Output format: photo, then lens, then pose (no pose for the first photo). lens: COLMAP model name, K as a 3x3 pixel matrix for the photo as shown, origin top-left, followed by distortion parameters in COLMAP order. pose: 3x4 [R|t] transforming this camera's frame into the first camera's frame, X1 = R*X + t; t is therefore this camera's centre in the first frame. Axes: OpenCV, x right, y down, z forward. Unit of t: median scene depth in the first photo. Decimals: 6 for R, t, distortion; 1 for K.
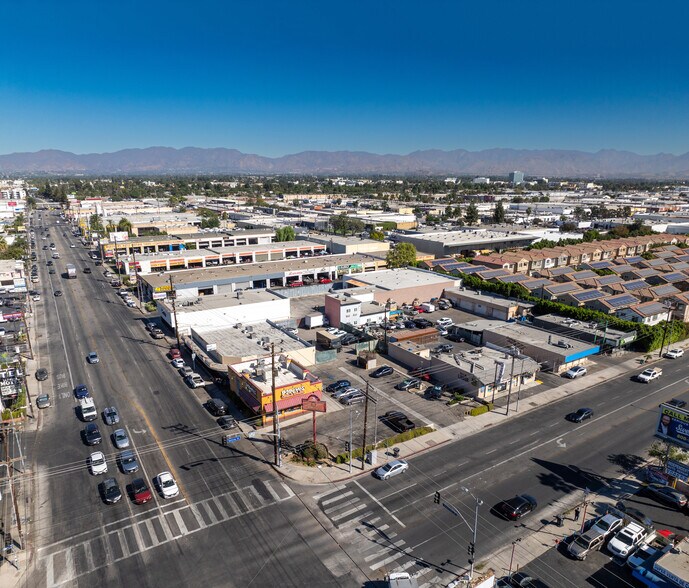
lens RADIAL K [[484.4, 0, 345.1], [0, 484.4, 329.3], [0, 0, 1]] dist [-0.030471, -0.001406]
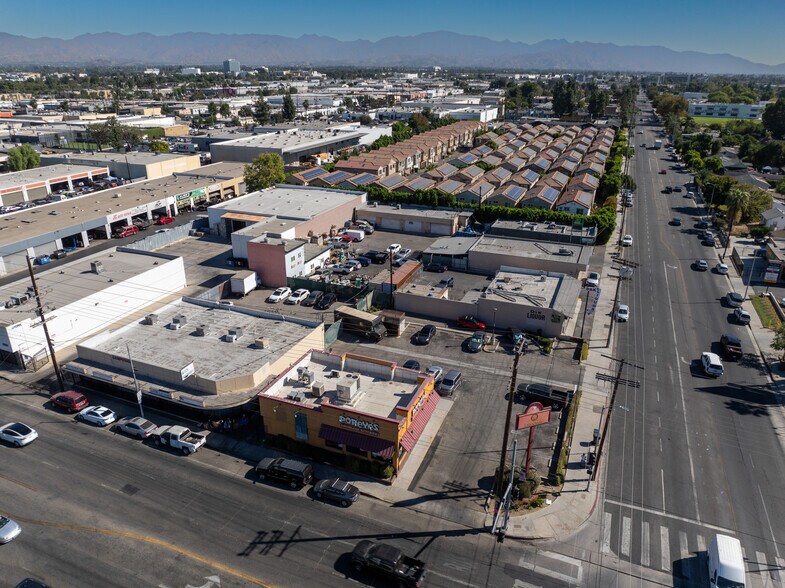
lens RADIAL K [[553.0, 0, 392.5], [0, 553.0, 294.0], [0, 0, 1]] dist [-0.047631, 0.018636]
pose [[0.817648, -0.219706, 0.532147, -0.278604], [0.172205, 0.975334, 0.138089, -0.066909], [-0.549360, -0.021270, 0.835315, 0.242571]]
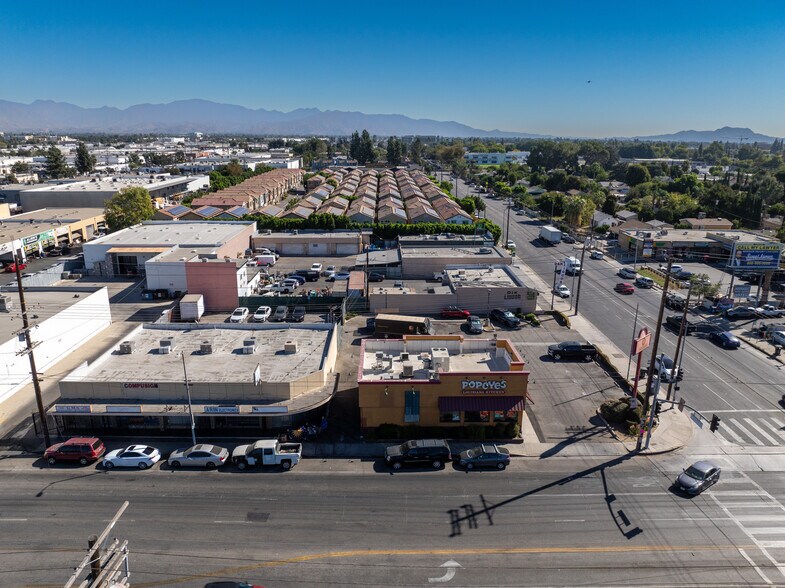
lens RADIAL K [[553.0, 0, 392.5], [0, 553.0, 294.0], [0, 0, 1]] dist [-0.047631, 0.018636]
pose [[0.520658, -0.235434, 0.820662, -0.433615], [0.252049, 0.960771, 0.115719, -0.045820], [-0.815712, 0.146597, 0.559574, 0.411292]]
